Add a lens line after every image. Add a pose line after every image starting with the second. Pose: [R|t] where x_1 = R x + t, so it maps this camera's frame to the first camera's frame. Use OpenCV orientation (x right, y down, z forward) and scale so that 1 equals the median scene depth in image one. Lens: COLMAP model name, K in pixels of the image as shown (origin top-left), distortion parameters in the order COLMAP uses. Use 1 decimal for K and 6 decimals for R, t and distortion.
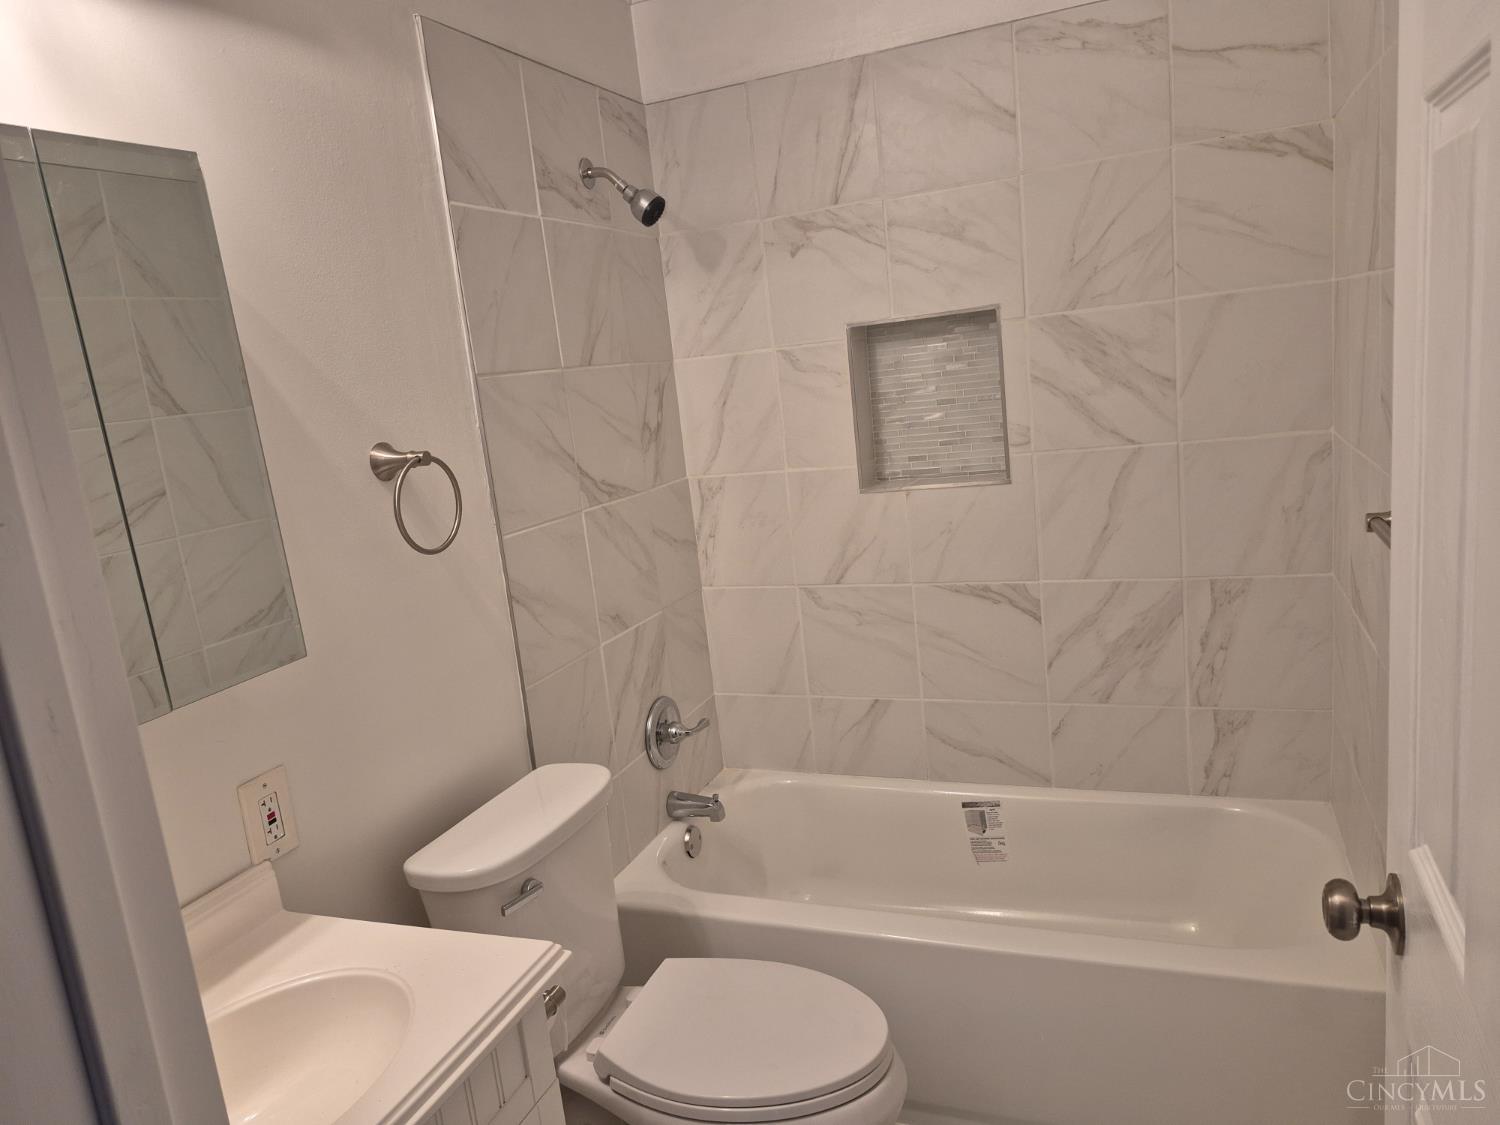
lens RADIAL K [[1014.8, 0, 750.0], [0, 1014.8, 562.5], [0, 0, 1]] dist [0.124713, -0.166865]
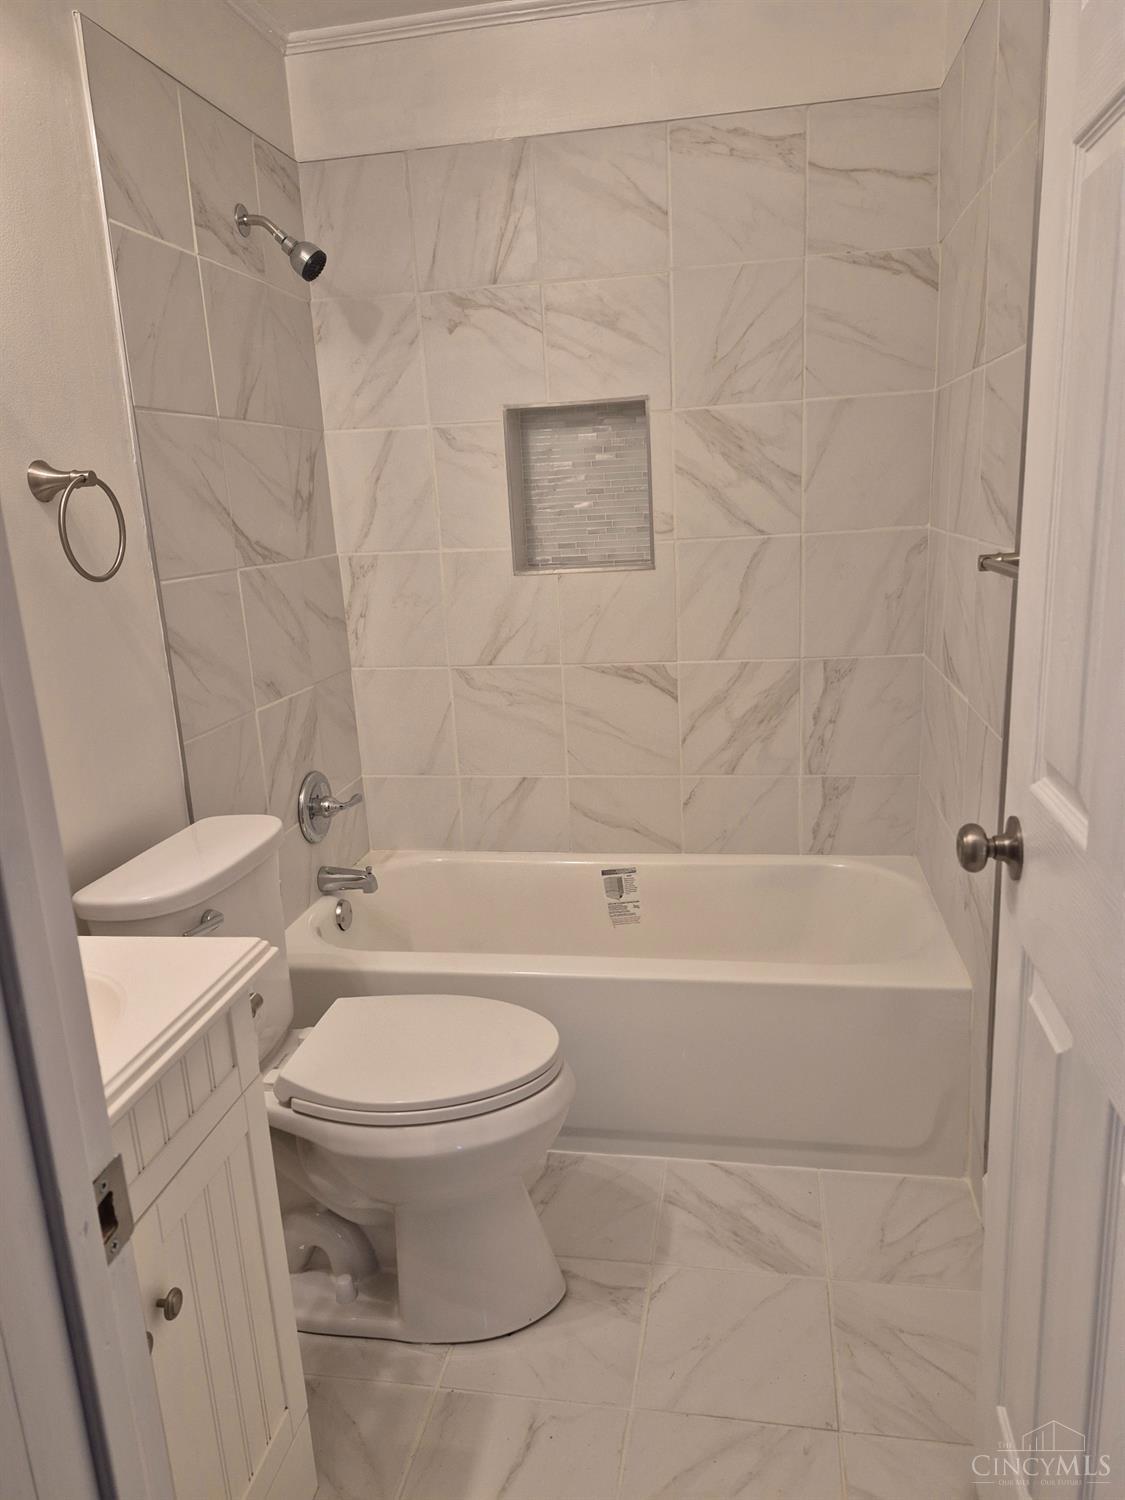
lens RADIAL K [[1014.8, 0, 562.5], [0, 1014.8, 750.0], [0, 0, 1]] dist [0.124713, -0.166865]
pose [[0.976959, 0.008297, 0.213268, -0.067242], [-0.014826, 0.999468, 0.029035, 0.084755], [-0.212913, -0.031528, 0.976562, -0.029155]]
